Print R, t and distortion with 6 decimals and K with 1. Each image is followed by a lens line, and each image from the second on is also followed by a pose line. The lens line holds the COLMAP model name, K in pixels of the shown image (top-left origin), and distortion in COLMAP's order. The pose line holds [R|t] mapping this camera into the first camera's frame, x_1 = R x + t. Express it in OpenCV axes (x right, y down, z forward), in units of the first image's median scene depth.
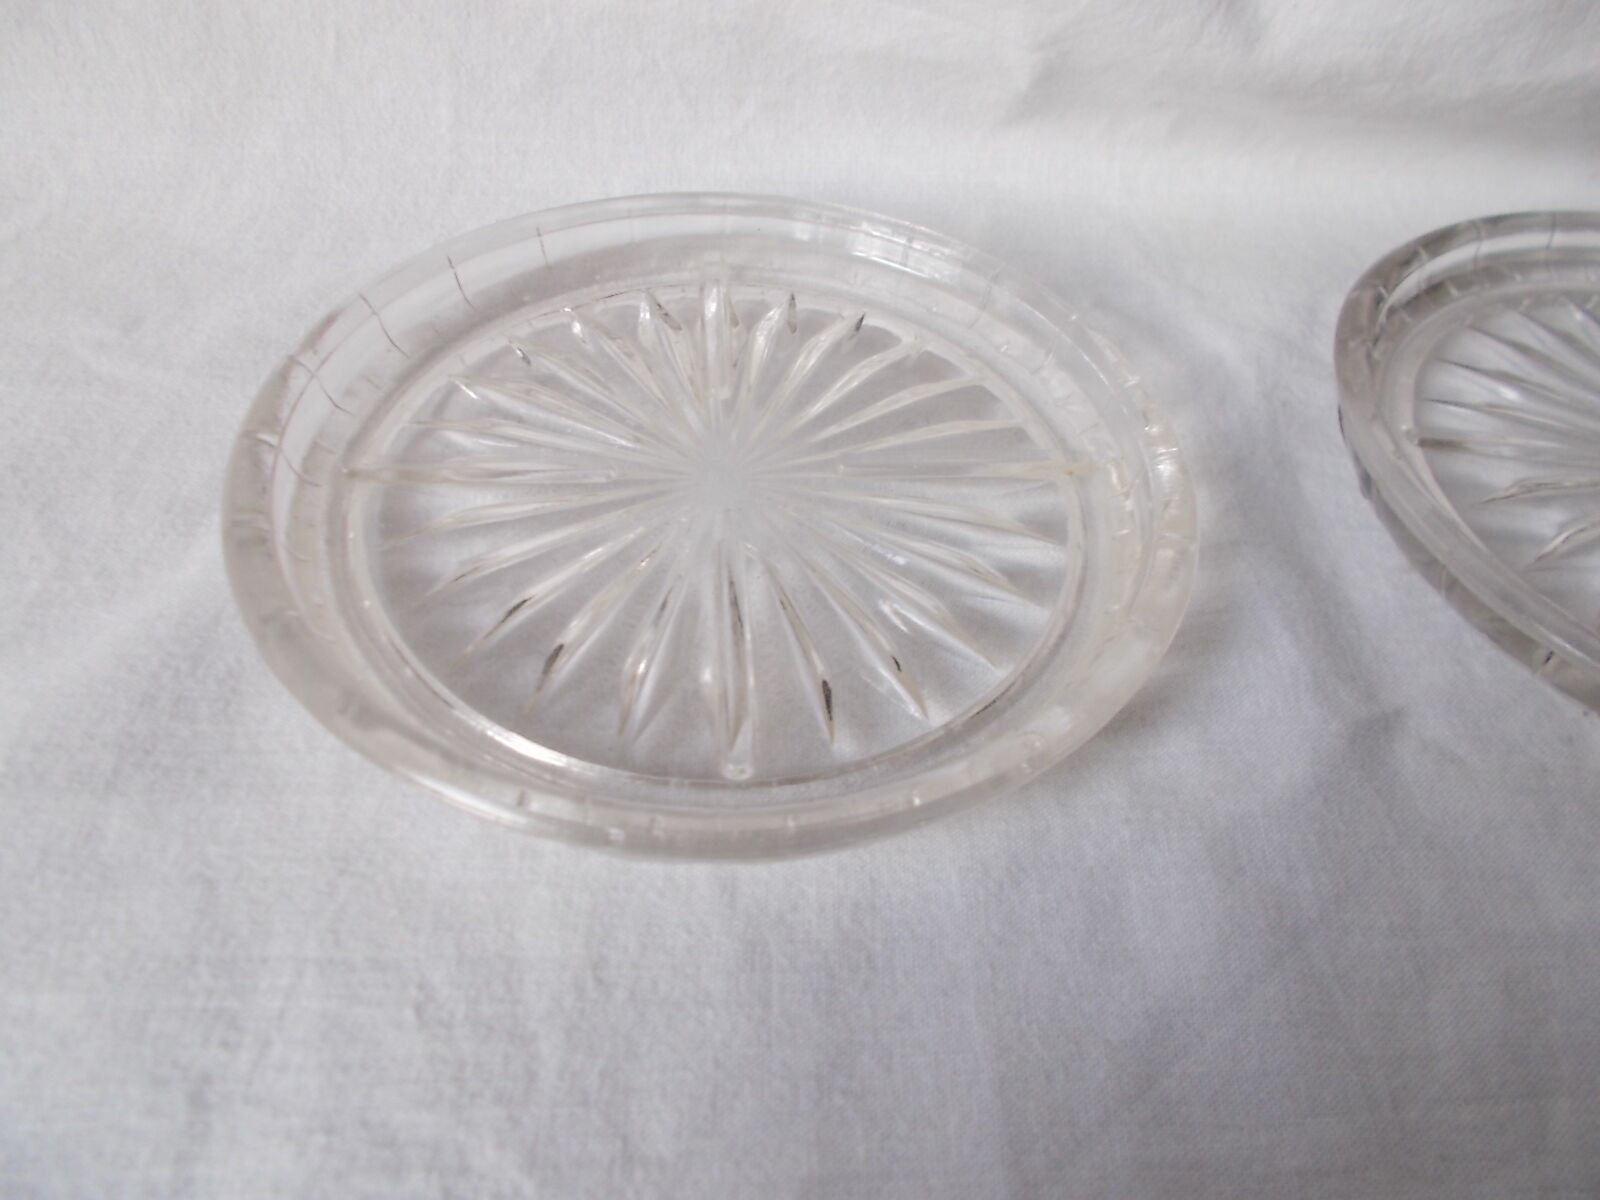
lens RADIAL K [[1221.5, 0, 800.0], [0, 1221.5, 600.0], [0, 0, 1]] dist [0.017633, -0.009448]
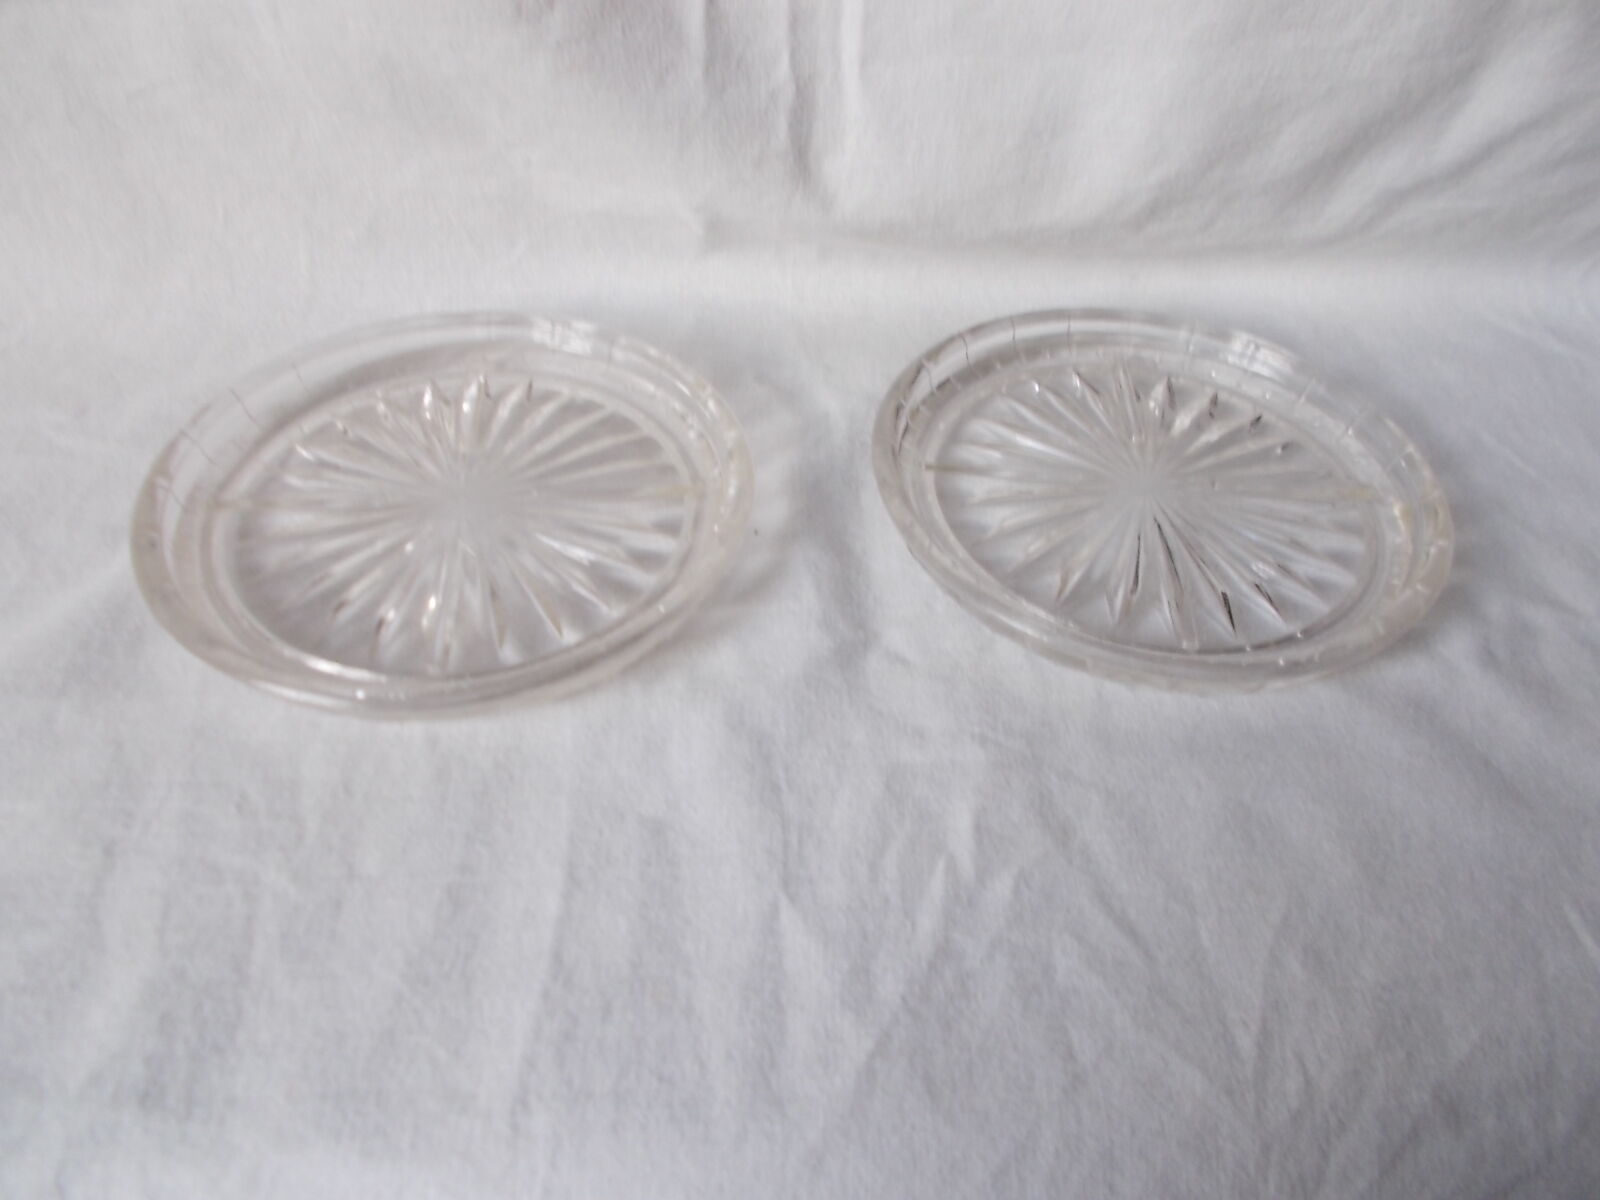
lens RADIAL K [[1221.5, 0, 800.0], [0, 1221.5, 600.0], [0, 0, 1]] dist [0.017633, -0.009448]
pose [[0.999540, -0.028121, 0.011371, 0.430943], [0.028543, 0.998837, -0.038860, 0.121703], [-0.010265, 0.039167, 0.999180, -0.687992]]
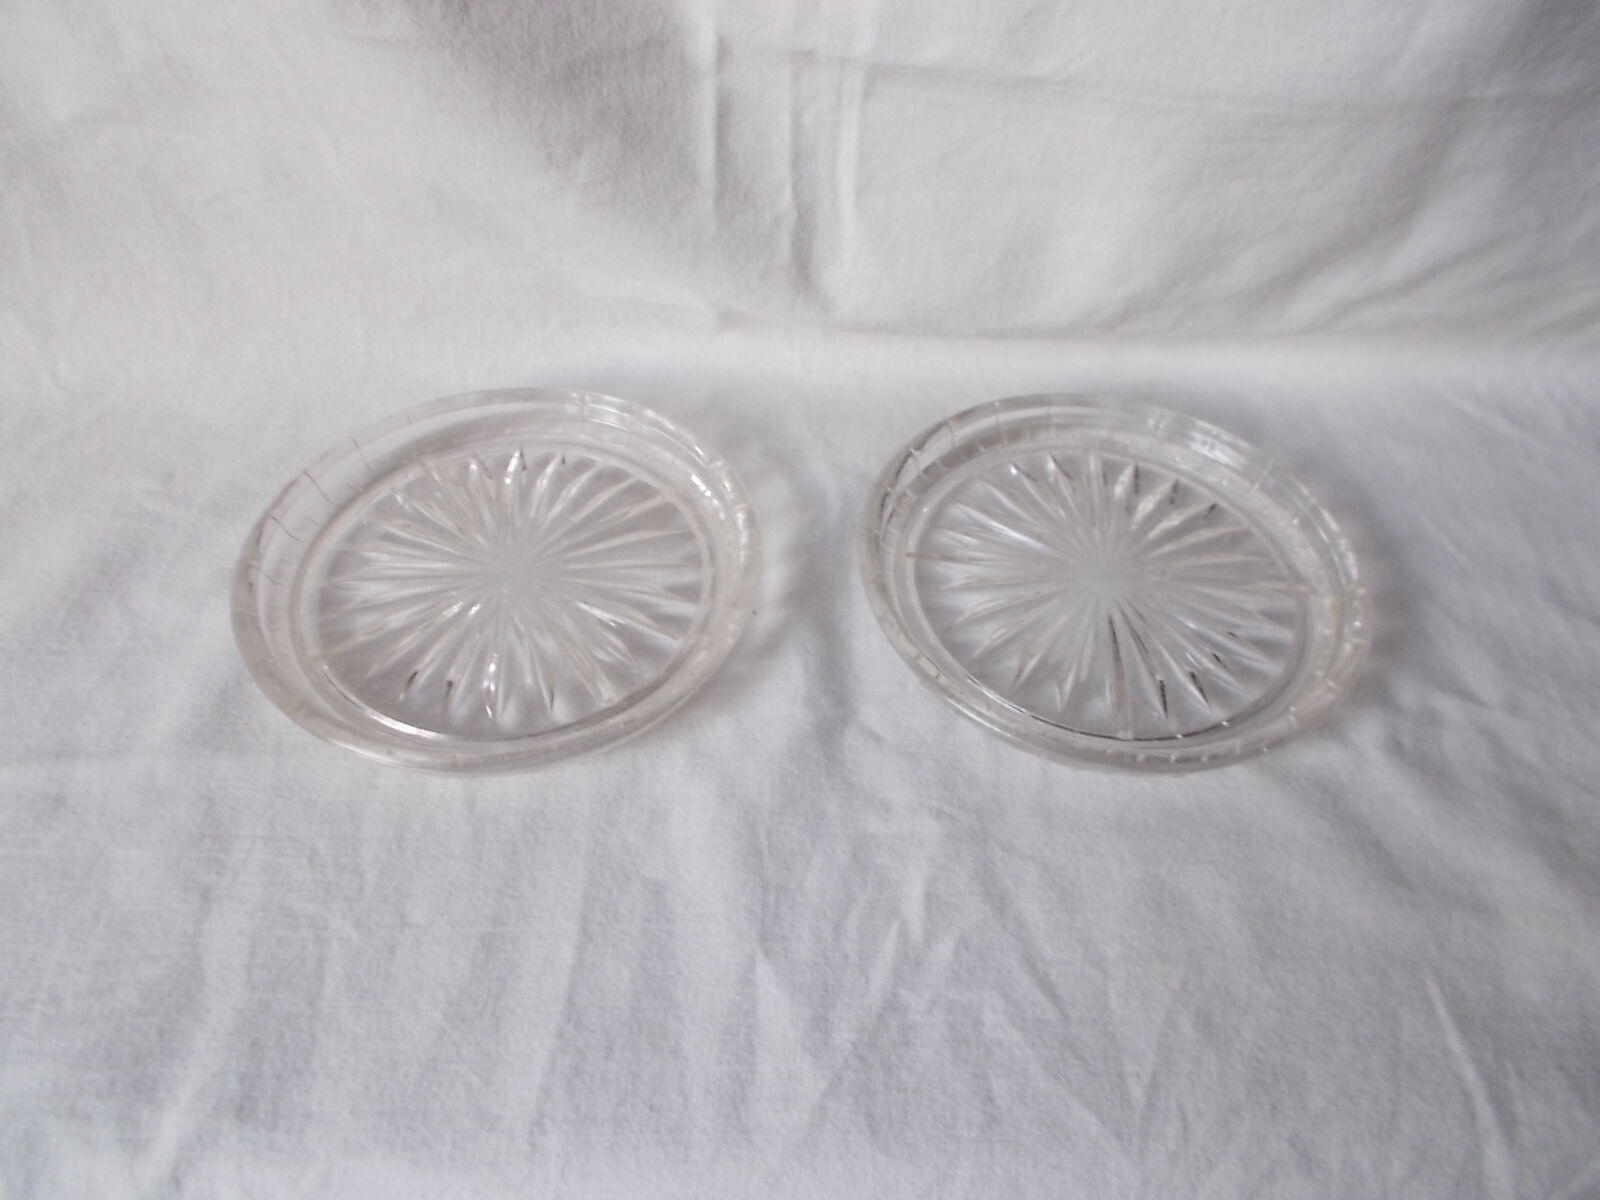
lens RADIAL K [[1221.5, 0, 800.0], [0, 1221.5, 600.0], [0, 0, 1]] dist [0.017633, -0.009448]
pose [[0.999684, -0.005147, -0.024586, 0.524769], [0.005655, 0.999771, 0.020660, -0.131876], [0.024474, -0.020792, 0.999484, -0.960154]]
